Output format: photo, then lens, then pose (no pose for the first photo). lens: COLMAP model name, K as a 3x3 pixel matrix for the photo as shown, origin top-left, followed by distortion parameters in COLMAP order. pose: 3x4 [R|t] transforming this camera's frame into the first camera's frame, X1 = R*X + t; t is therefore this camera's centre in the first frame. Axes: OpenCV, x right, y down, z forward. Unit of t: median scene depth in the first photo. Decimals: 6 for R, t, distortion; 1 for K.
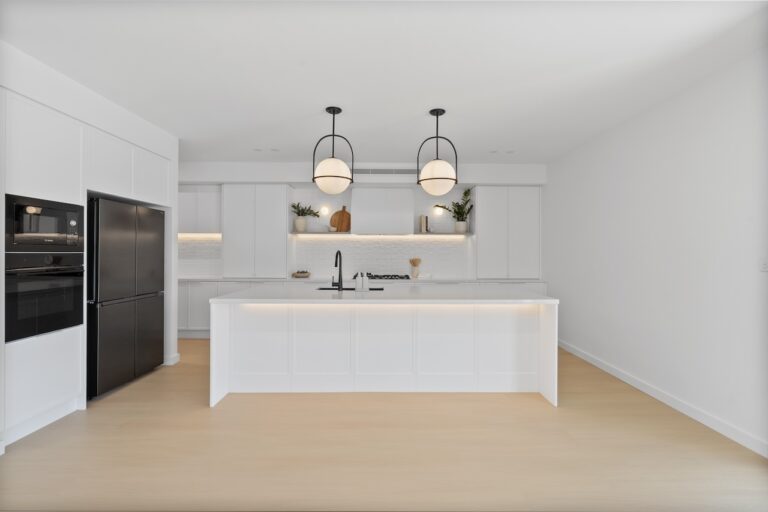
lens RADIAL K [[352.8, 0, 384.0], [0, 352.8, 256.0], [0, 0, 1]] dist [0.000221, 0.000035]
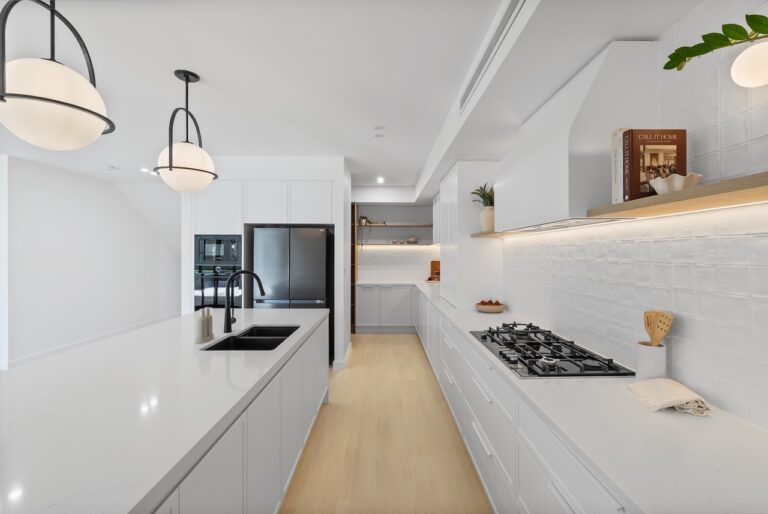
lens RADIAL K [[352.8, 0, 384.0], [0, 352.8, 257.0], [0, 0, 1]] dist [0.000221, 0.000035]
pose [[-0.000530, 0.004506, -0.999990, 0.577576], [-0.010023, 0.999940, 0.004511, -0.052203], [0.999950, 0.010025, -0.000485, 1.404234]]
